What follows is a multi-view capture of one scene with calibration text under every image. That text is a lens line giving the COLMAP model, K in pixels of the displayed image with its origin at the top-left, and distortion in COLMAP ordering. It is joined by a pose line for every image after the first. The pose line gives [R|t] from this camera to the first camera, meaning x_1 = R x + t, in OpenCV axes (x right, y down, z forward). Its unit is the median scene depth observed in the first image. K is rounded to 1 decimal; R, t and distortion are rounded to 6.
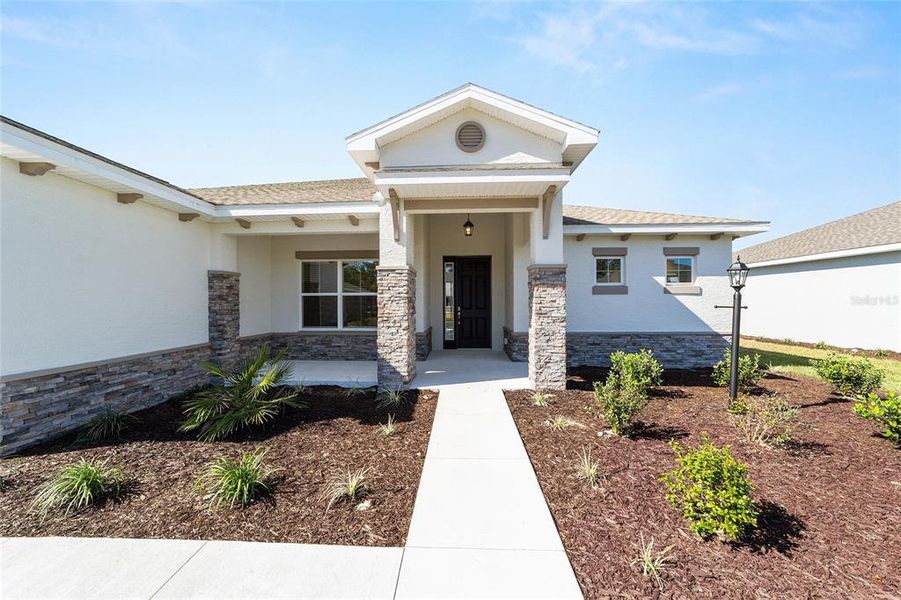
lens RADIAL K [[345.8, 0, 447.0], [0, 345.8, 300.0], [0, 0, 1]] dist [-0.014130, 0.006768]
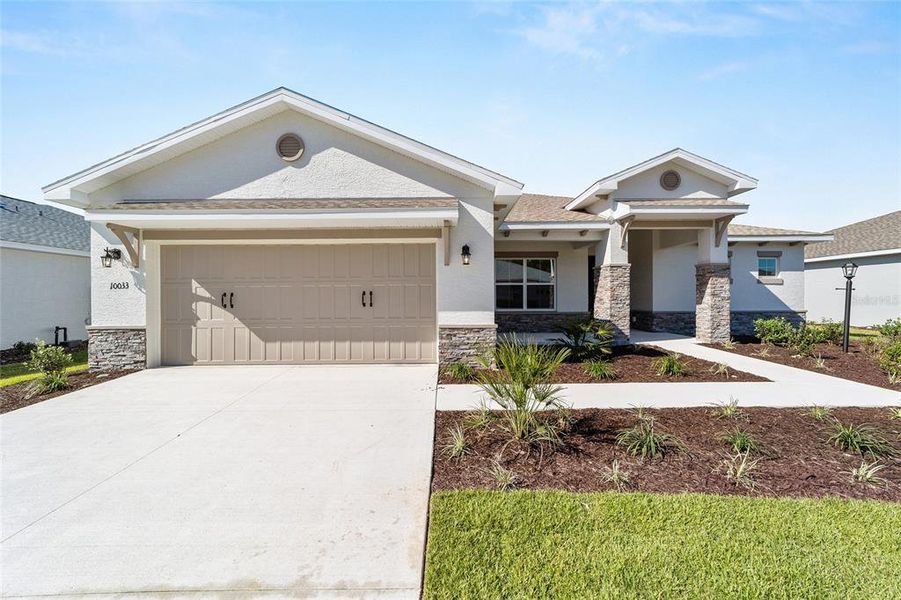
lens RADIAL K [[345.8, 0, 447.4], [0, 345.8, 298.0], [0, 0, 1]] dist [-0.014130, 0.006768]
pose [[0.998747, -0.000341, 0.050034, -0.904242], [0.000095, 0.999988, 0.004904, 0.041685], [-0.050035, -0.004893, 0.998735, -0.442687]]
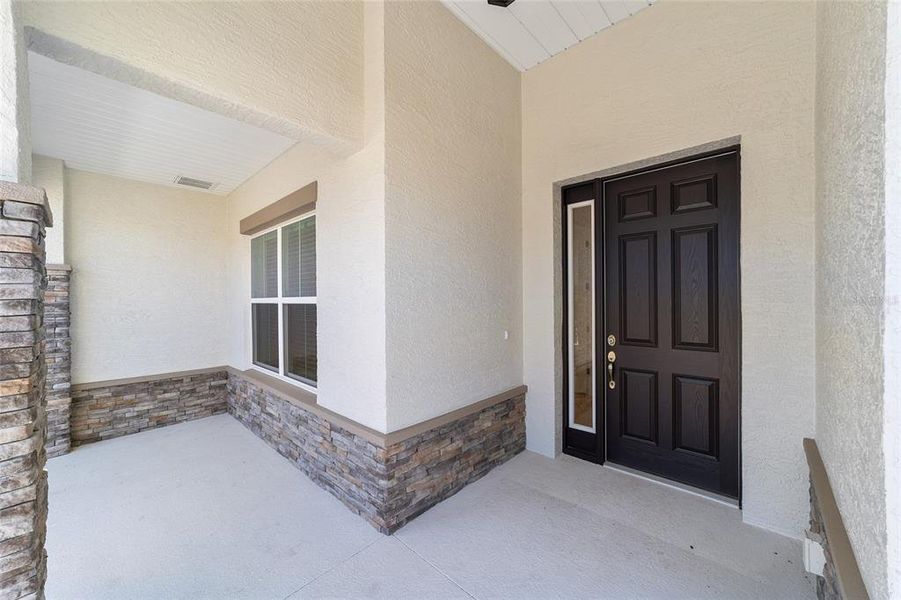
lens RADIAL K [[345.8, 0, 454.5], [0, 345.8, 301.1], [0, 0, 1]] dist [-0.014130, 0.006768]
pose [[0.765347, -0.002118, -0.643614, 0.208094], [0.004276, 0.999989, 0.001794, -0.020149], [0.643604, -0.004125, 0.765348, 1.062116]]
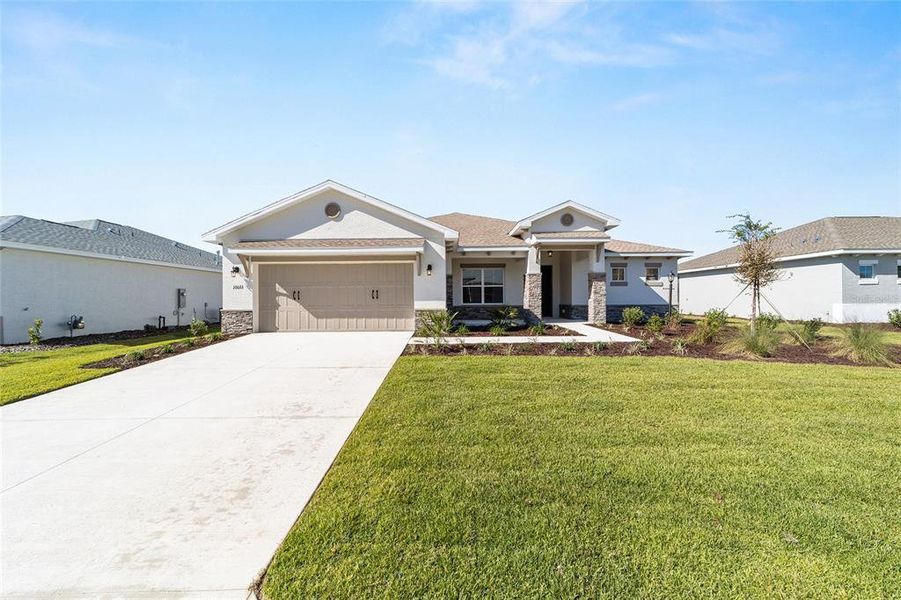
lens RADIAL K [[345.8, 0, 447.5], [0, 345.8, 298.4], [0, 0, 1]] dist [-0.014130, 0.006768]
pose [[0.999214, -0.000928, 0.039630, -0.779984], [0.000975, 0.999999, -0.001174, 0.073181], [-0.039629, 0.001212, 0.999214, -1.247785]]
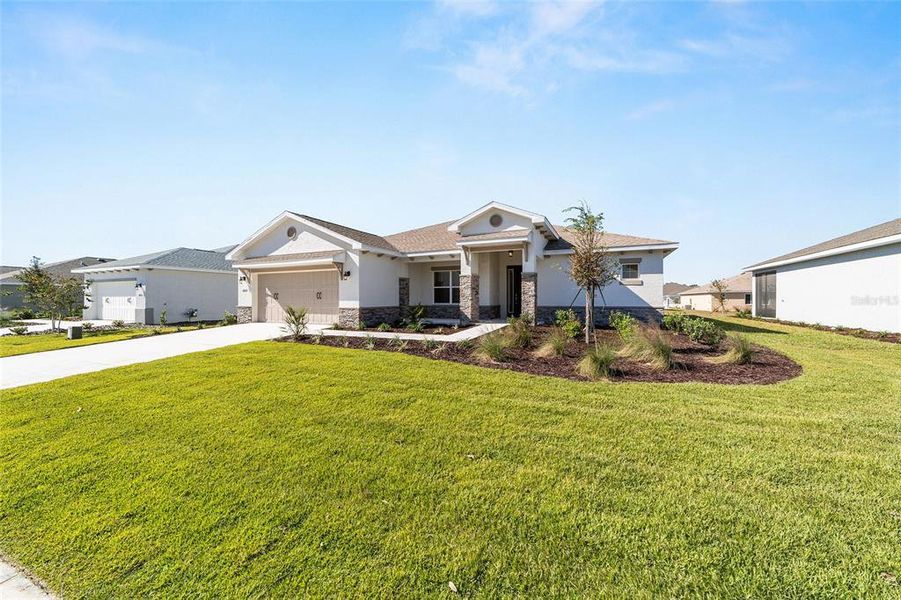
lens RADIAL K [[345.8, 0, 445.3], [0, 345.8, 299.0], [0, 0, 1]] dist [-0.014130, 0.006768]
pose [[0.924834, 0.003149, -0.380358, 0.598320], [-0.001839, 0.999991, 0.003807, 0.062337], [0.380367, -0.002822, 0.924831, -1.241704]]
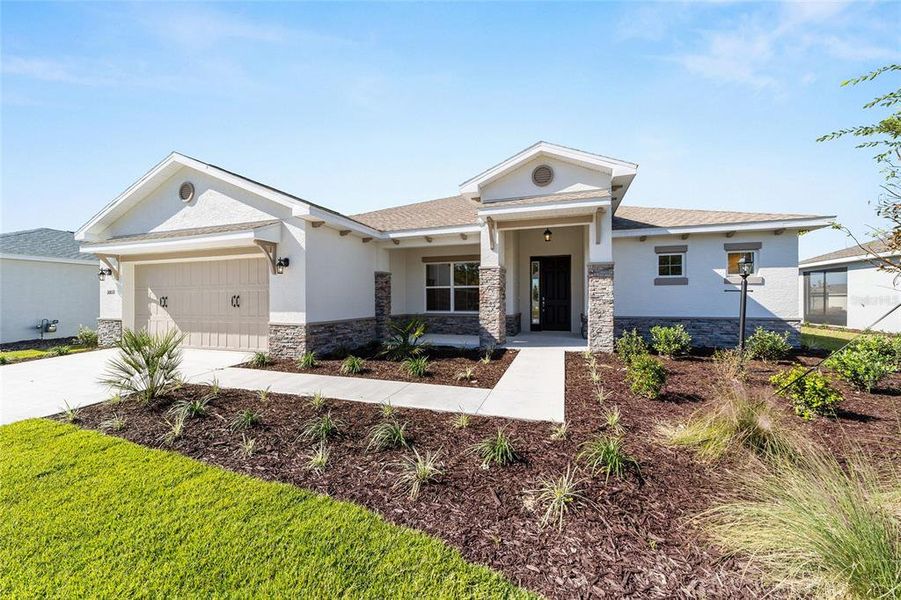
lens RADIAL K [[345.8, 0, 446.2], [0, 345.8, 300.3], [0, 0, 1]] dist [-0.014130, 0.006768]
pose [[0.959036, 0.002289, -0.283276, 0.081669], [-0.000568, 0.999981, 0.006160, 0.037109], [0.283285, -0.005747, 0.959019, -0.455621]]
